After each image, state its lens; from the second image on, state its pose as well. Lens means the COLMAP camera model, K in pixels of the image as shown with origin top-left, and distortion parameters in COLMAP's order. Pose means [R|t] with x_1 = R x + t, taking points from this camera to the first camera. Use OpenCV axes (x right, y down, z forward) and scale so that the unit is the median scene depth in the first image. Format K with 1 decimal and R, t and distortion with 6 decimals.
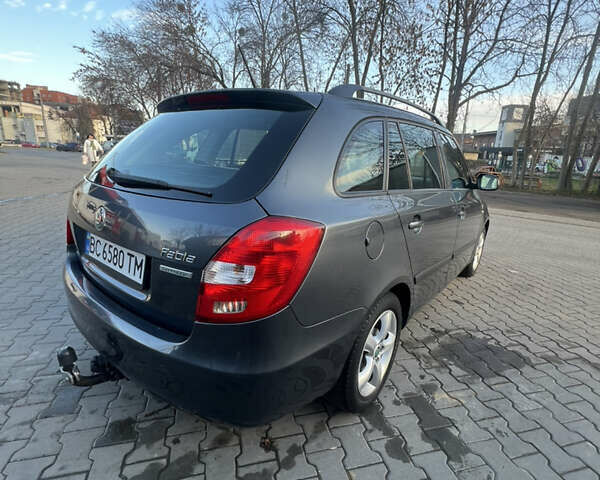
lens RADIAL K [[321.3, 0, 300.0], [0, 321.3, 240.0], [0, 0, 1]] dist [-0.001524, -0.001162]
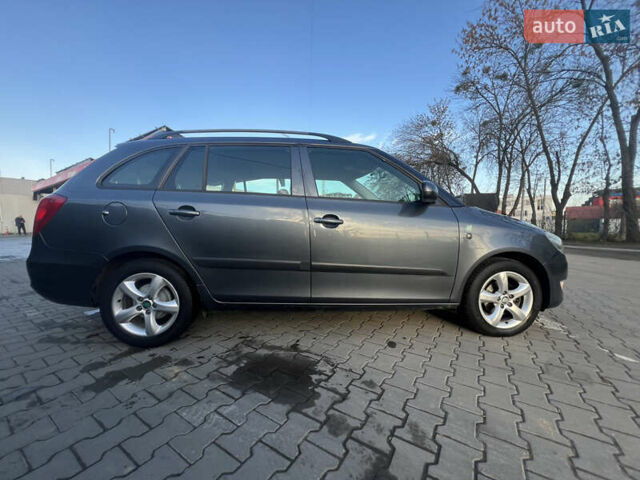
lens RADIAL K [[253.5, 0, 320.0], [0, 253.5, 240.0], [0, 0, 1]] dist [-0.002169, -0.000150]
pose [[0.681254, -0.002451, -0.732043, 0.901884], [-0.160415, 0.975190, -0.152550, 0.073683], [0.714255, 0.221356, 0.663959, 0.443341]]
